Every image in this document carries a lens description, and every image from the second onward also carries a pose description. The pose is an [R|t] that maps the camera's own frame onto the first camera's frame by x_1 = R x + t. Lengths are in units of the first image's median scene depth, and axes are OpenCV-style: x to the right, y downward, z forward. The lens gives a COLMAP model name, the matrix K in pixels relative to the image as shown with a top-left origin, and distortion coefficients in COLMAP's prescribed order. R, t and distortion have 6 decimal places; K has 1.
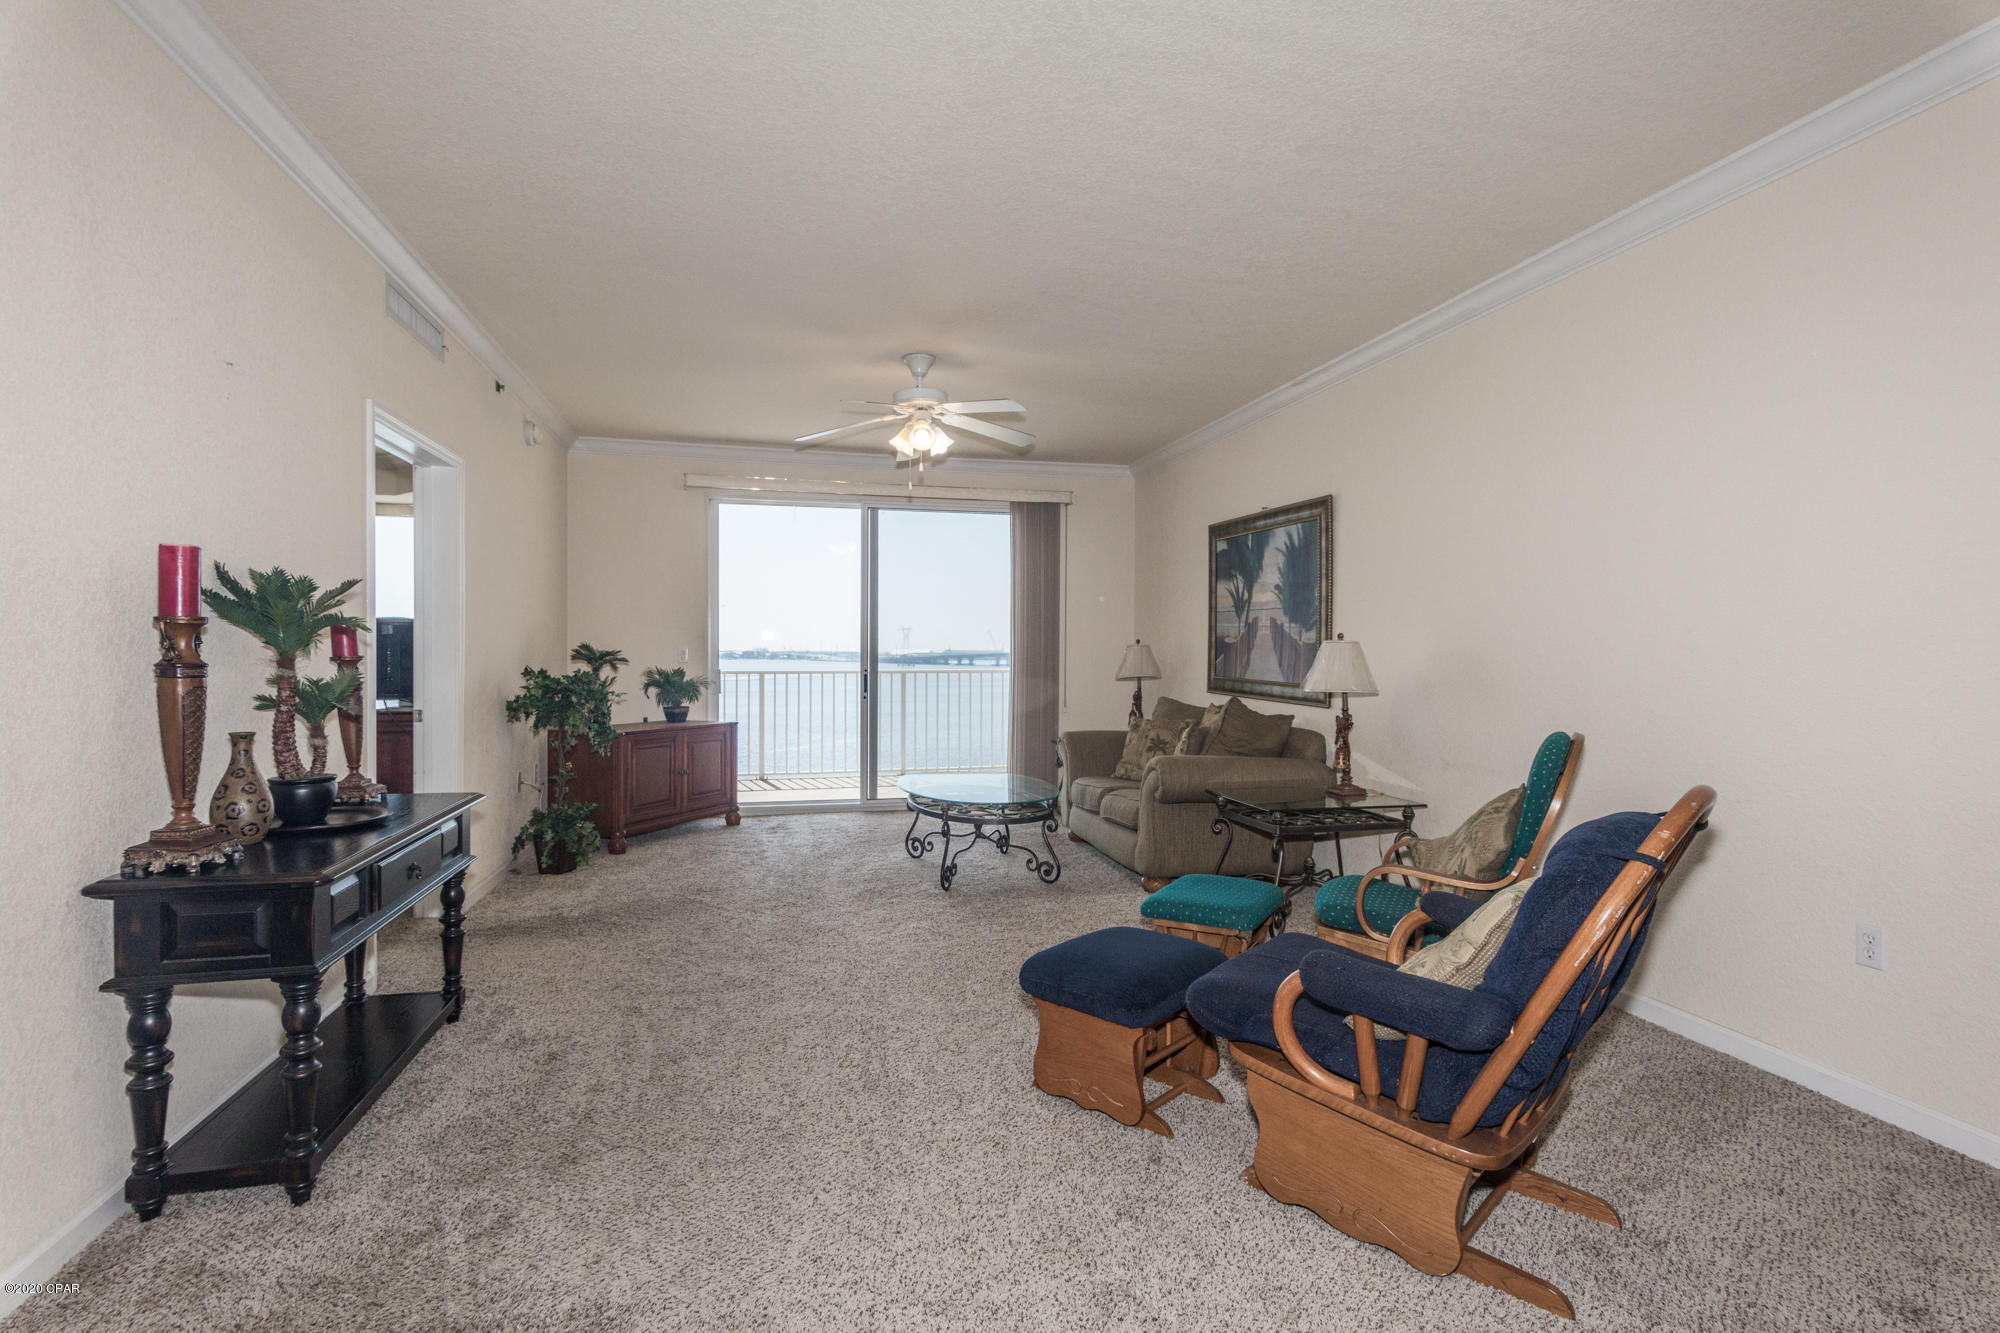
lens RADIAL K [[960.2, 0, 996.4], [0, 960.2, 663.8], [0, 0, 1]] dist [0.003405, -0.000298]
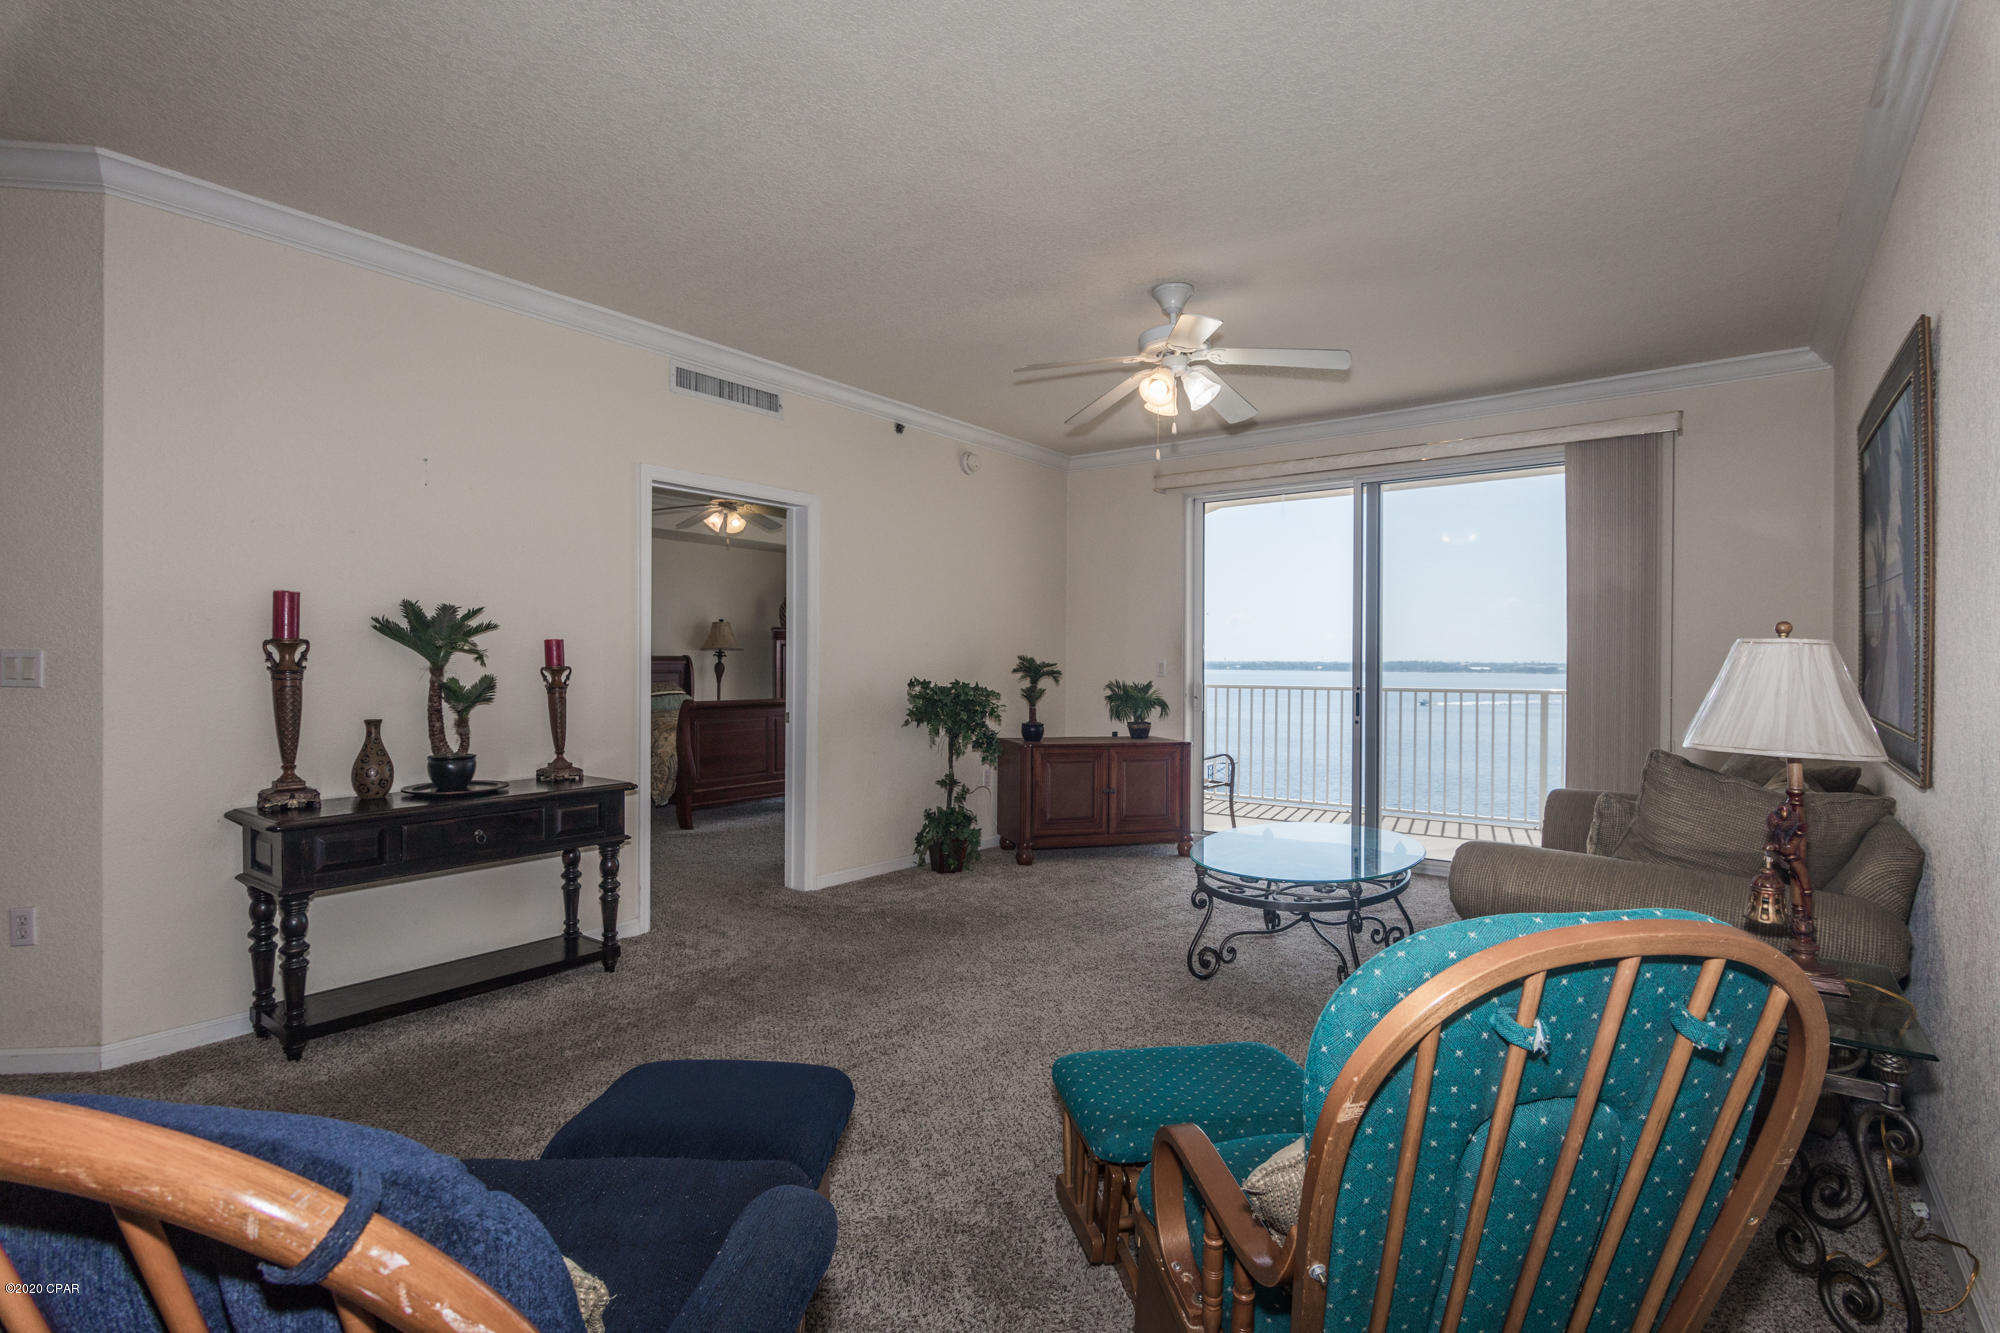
lens RADIAL K [[959.4, 0, 1003.5], [0, 959.4, 661.9], [0, 0, 1]] dist [0.002106, 0.000290]
pose [[0.640056, -0.001869, -0.768326, 0.361164], [-0.011333, 0.999865, -0.011873, -0.002743], [0.768245, 0.016307, 0.639948, 0.327538]]
